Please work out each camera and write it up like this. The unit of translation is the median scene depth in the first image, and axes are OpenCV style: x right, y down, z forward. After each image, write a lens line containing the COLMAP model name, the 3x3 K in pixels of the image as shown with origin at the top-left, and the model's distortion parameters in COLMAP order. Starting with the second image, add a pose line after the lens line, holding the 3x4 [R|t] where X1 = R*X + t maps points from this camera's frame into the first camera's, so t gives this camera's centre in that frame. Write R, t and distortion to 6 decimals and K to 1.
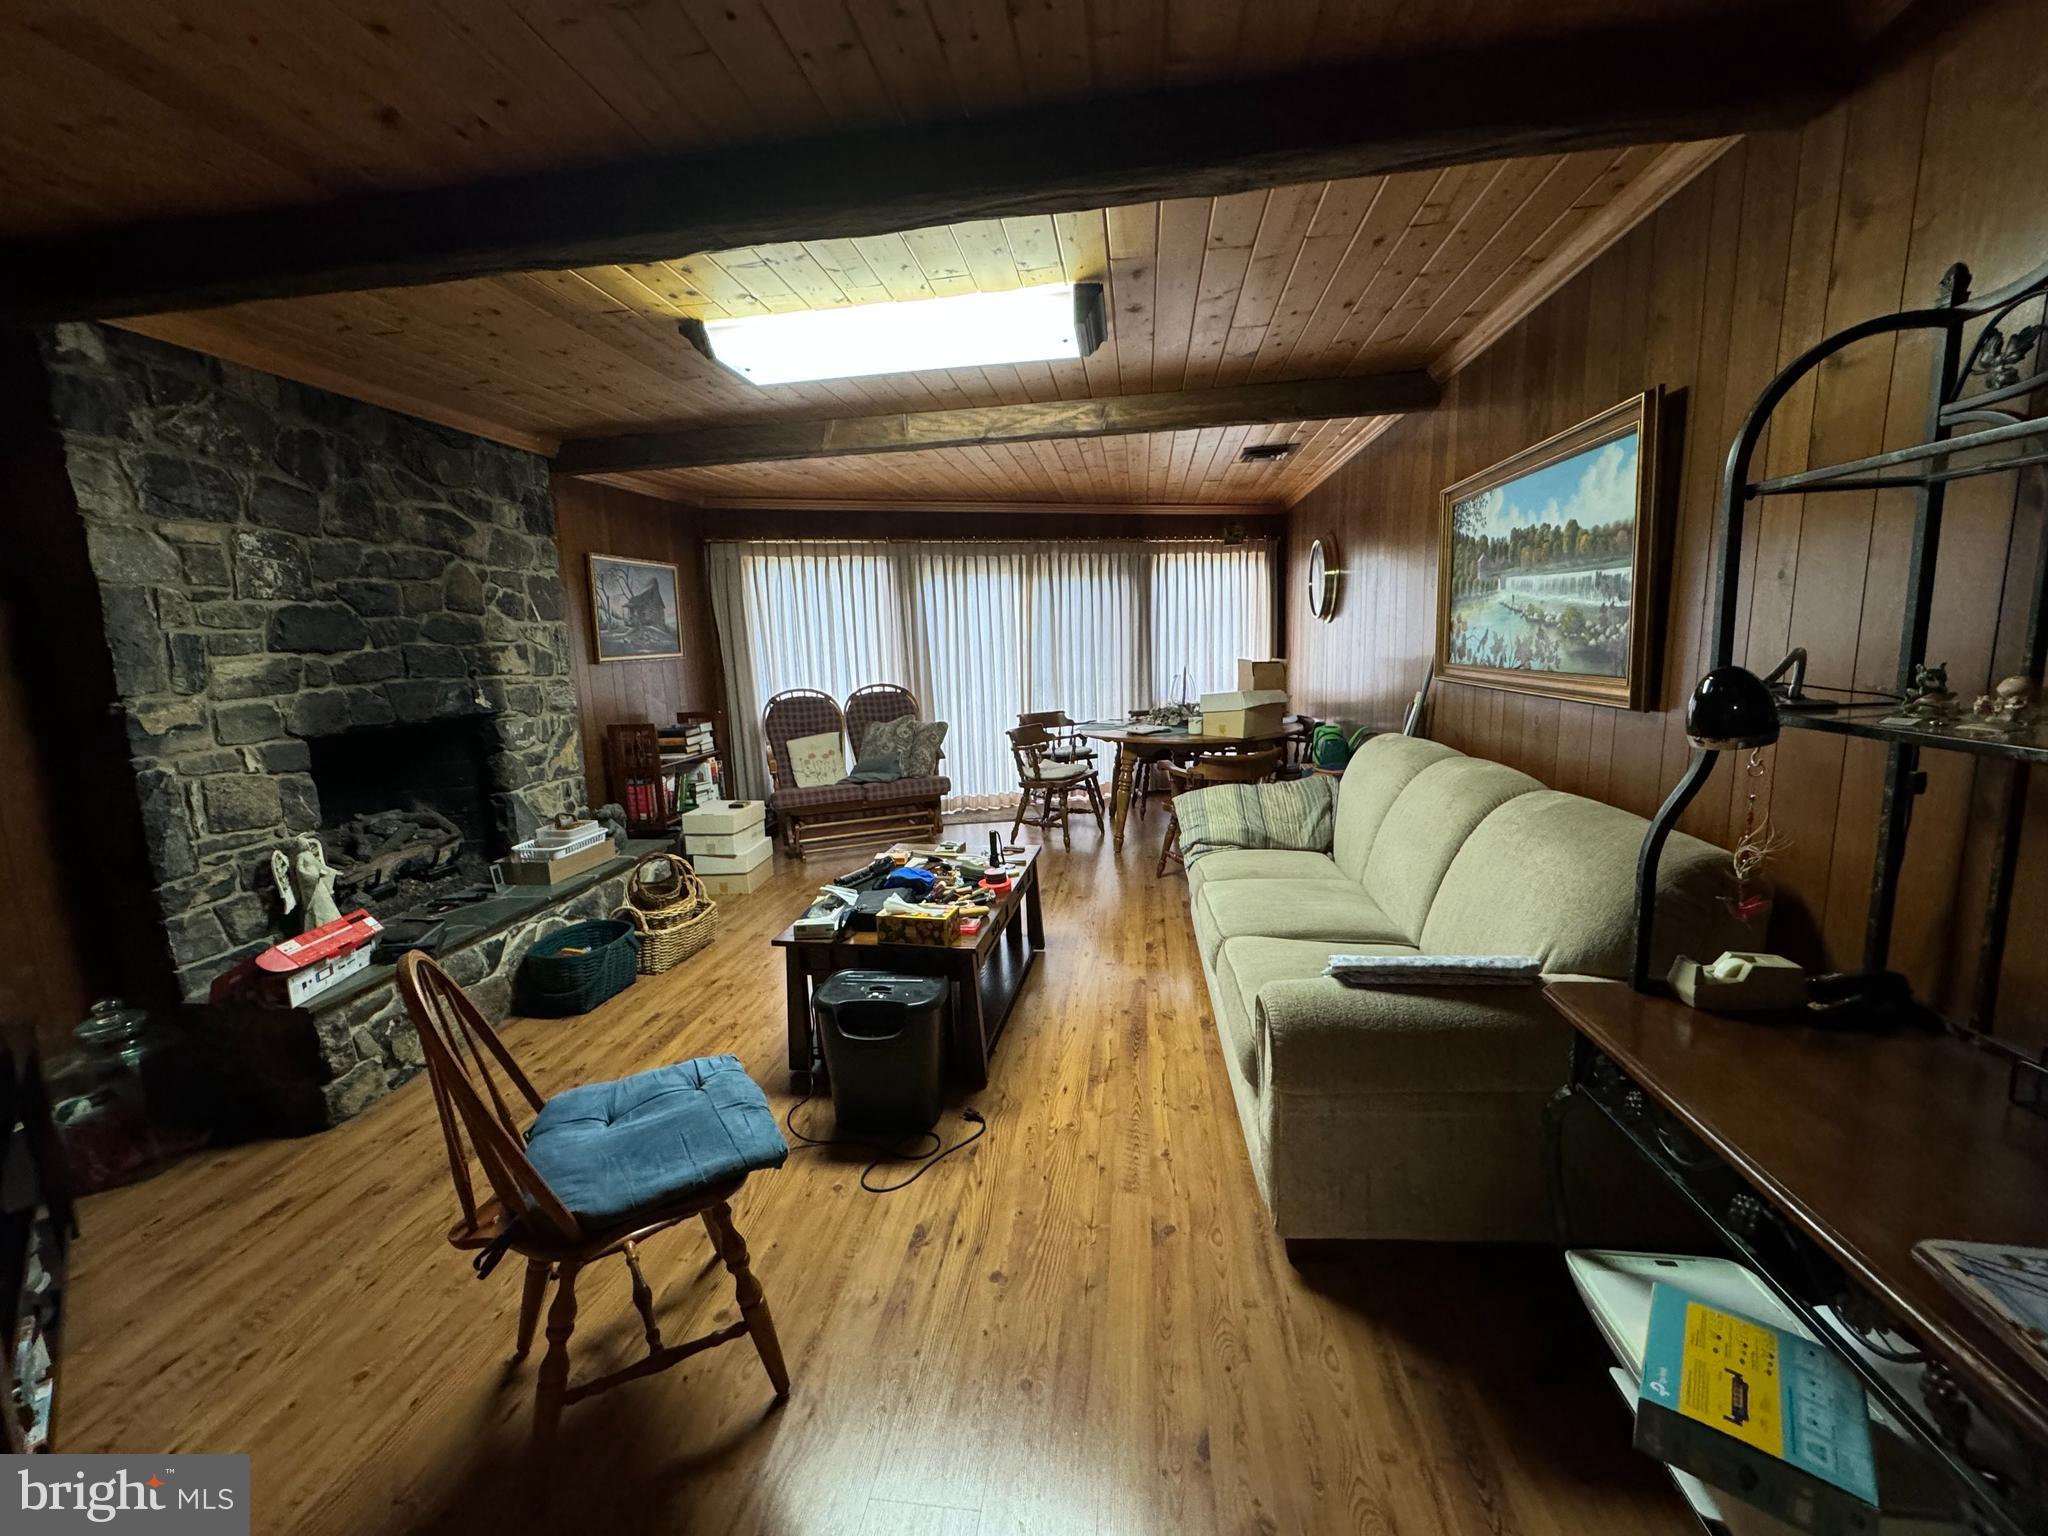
lens RADIAL K [[820.8, 0, 1026.3], [0, 820.8, 763.1], [0, 0, 1]] dist [-0.003382, 0.000654]
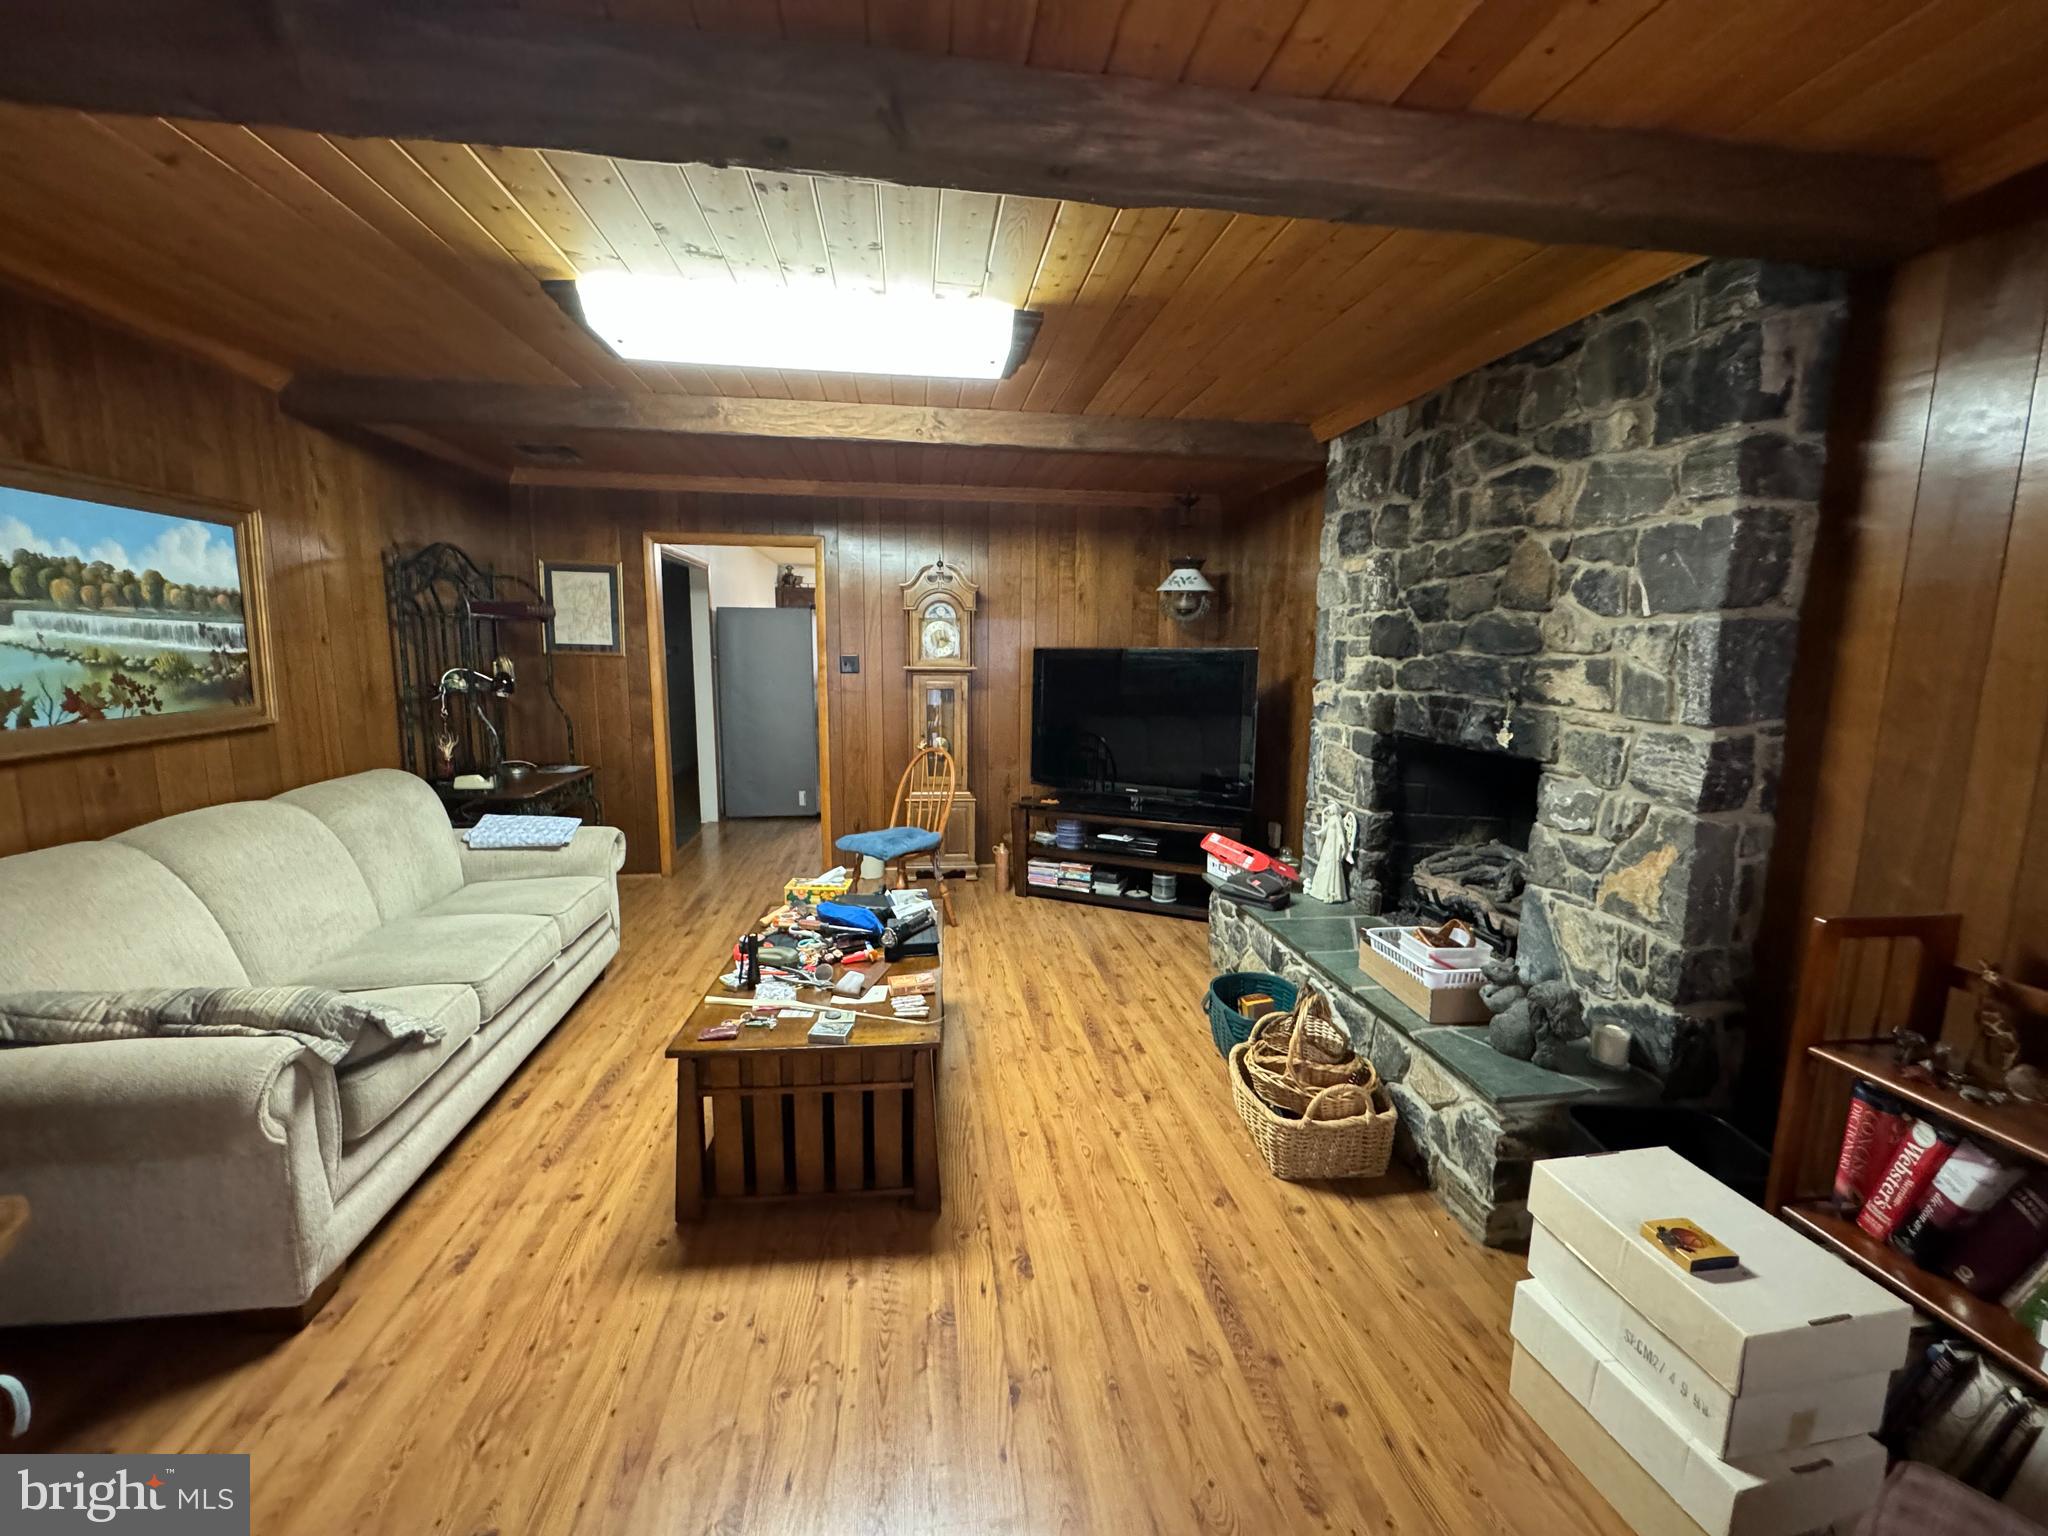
lens RADIAL K [[820.8, 0, 1026.8], [0, 820.8, 763.9], [0, 0, 1]] dist [-0.003382, 0.000654]
pose [[-0.961420, 0.067130, -0.266769, -0.131081], [-0.016319, 0.954141, 0.298914, -0.407015], [0.274602, 0.291735, -0.916234, 2.442159]]
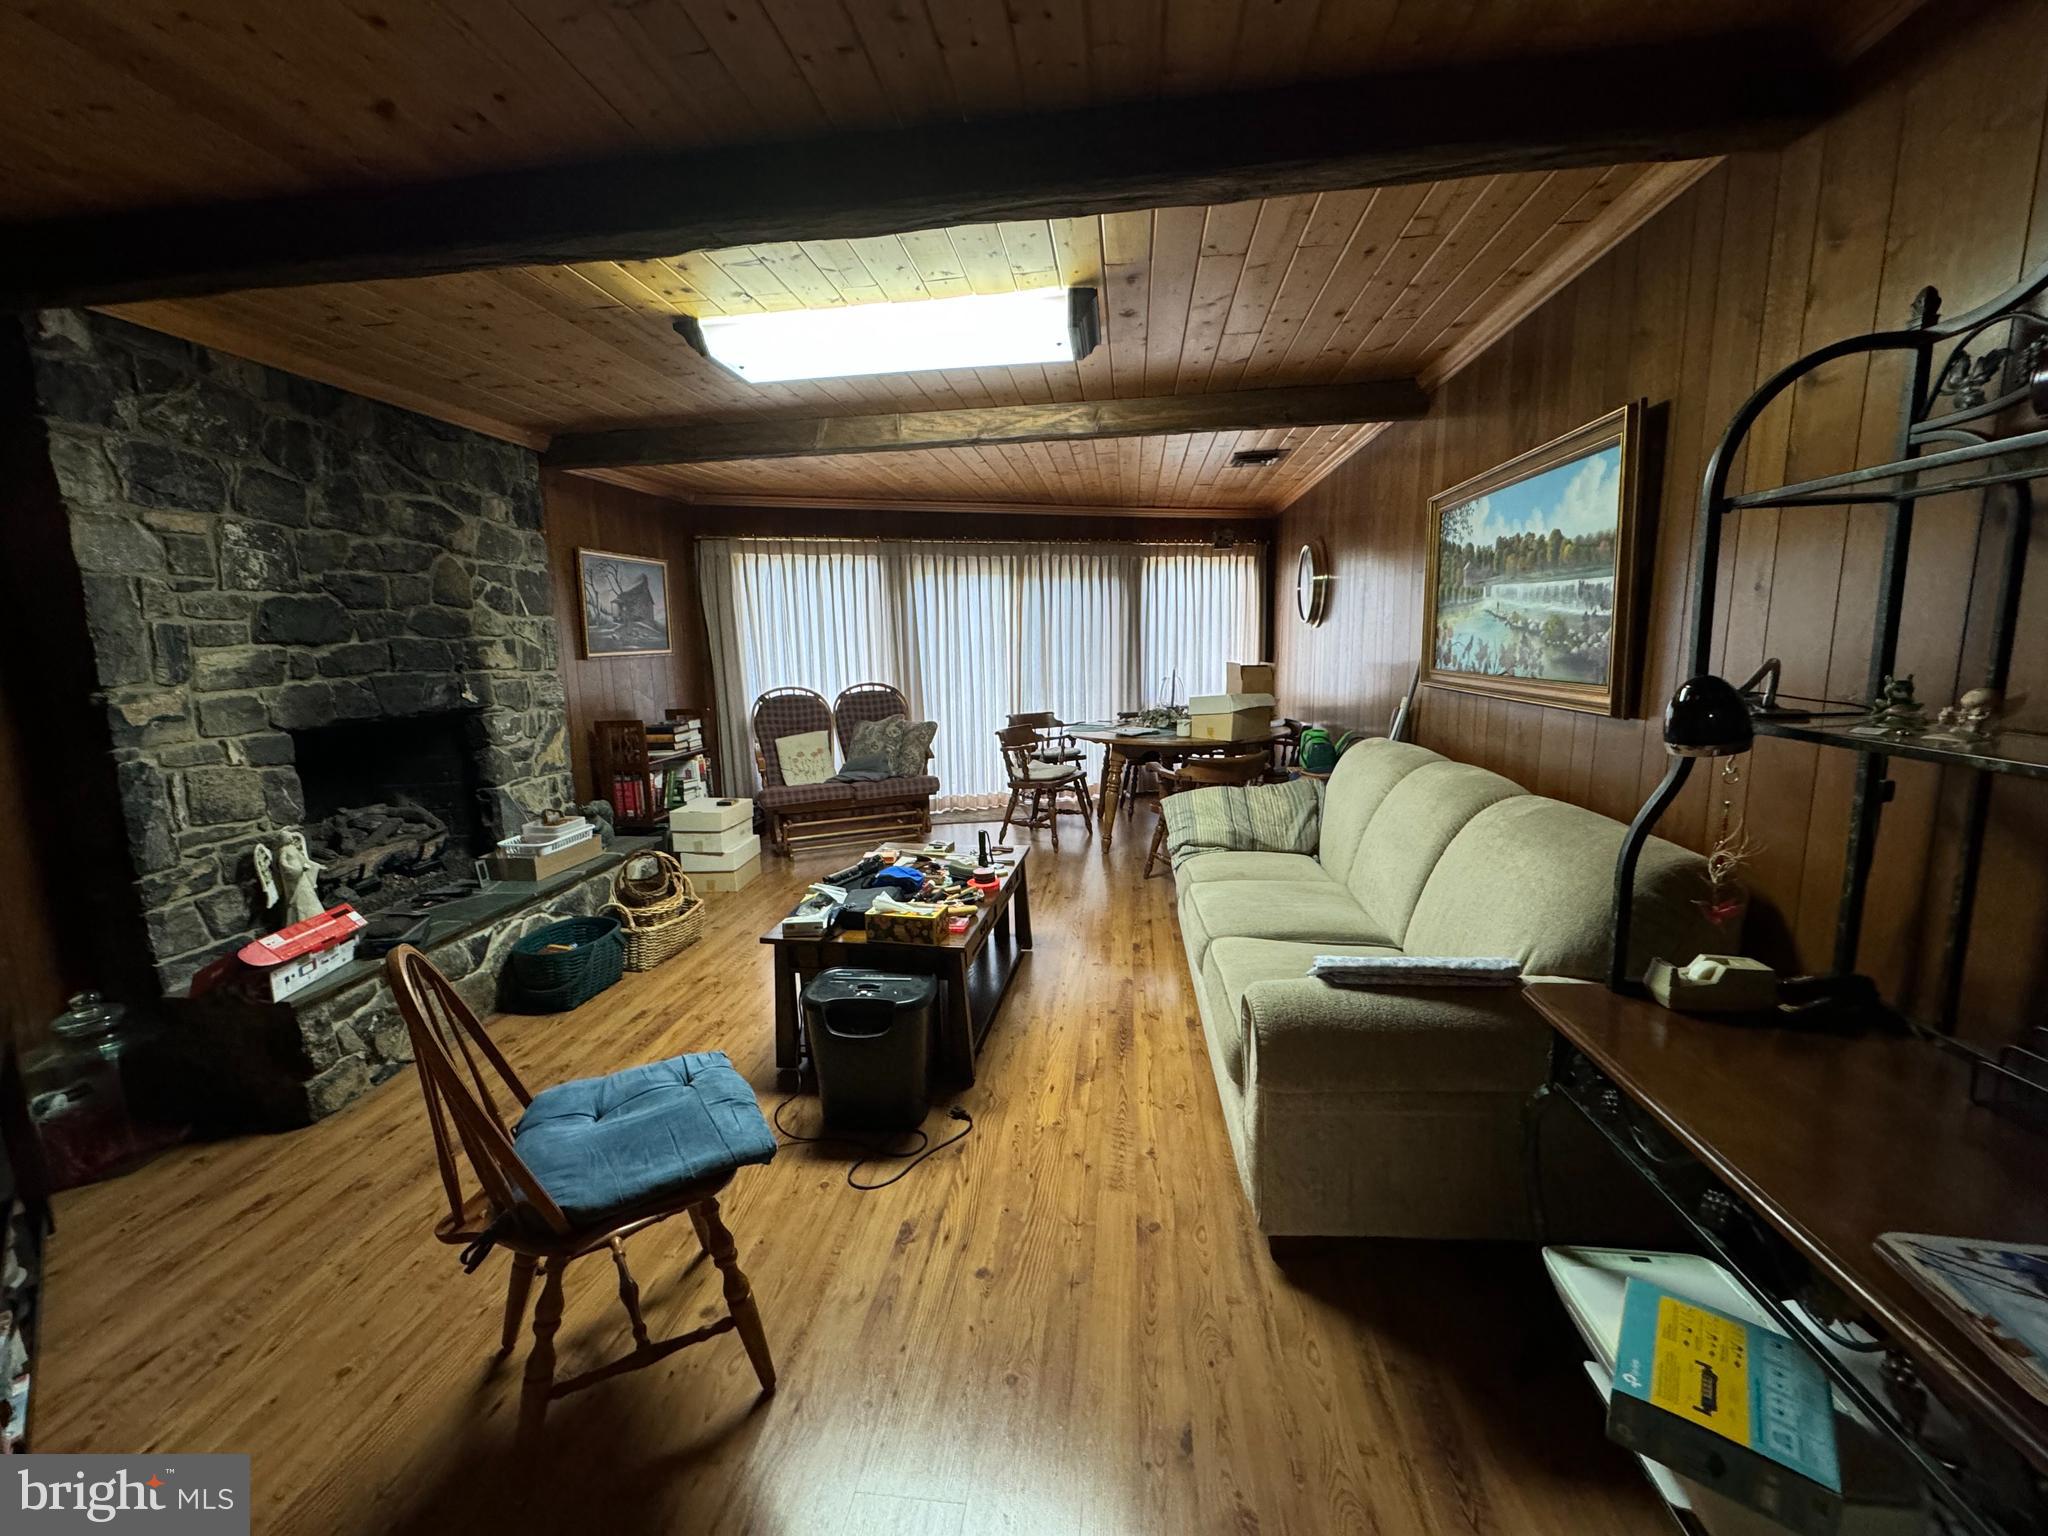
lens RADIAL K [[820.8, 0, 1026.7], [0, 820.8, 762.4], [0, 0, 1]] dist [-0.003382, 0.000654]
pose [[0.999837, 0.010143, 0.014922, -0.002758], [-0.010116, 0.999947, -0.001858, 0.000573], [-0.014940, 0.001706, 0.999887, -0.006151]]
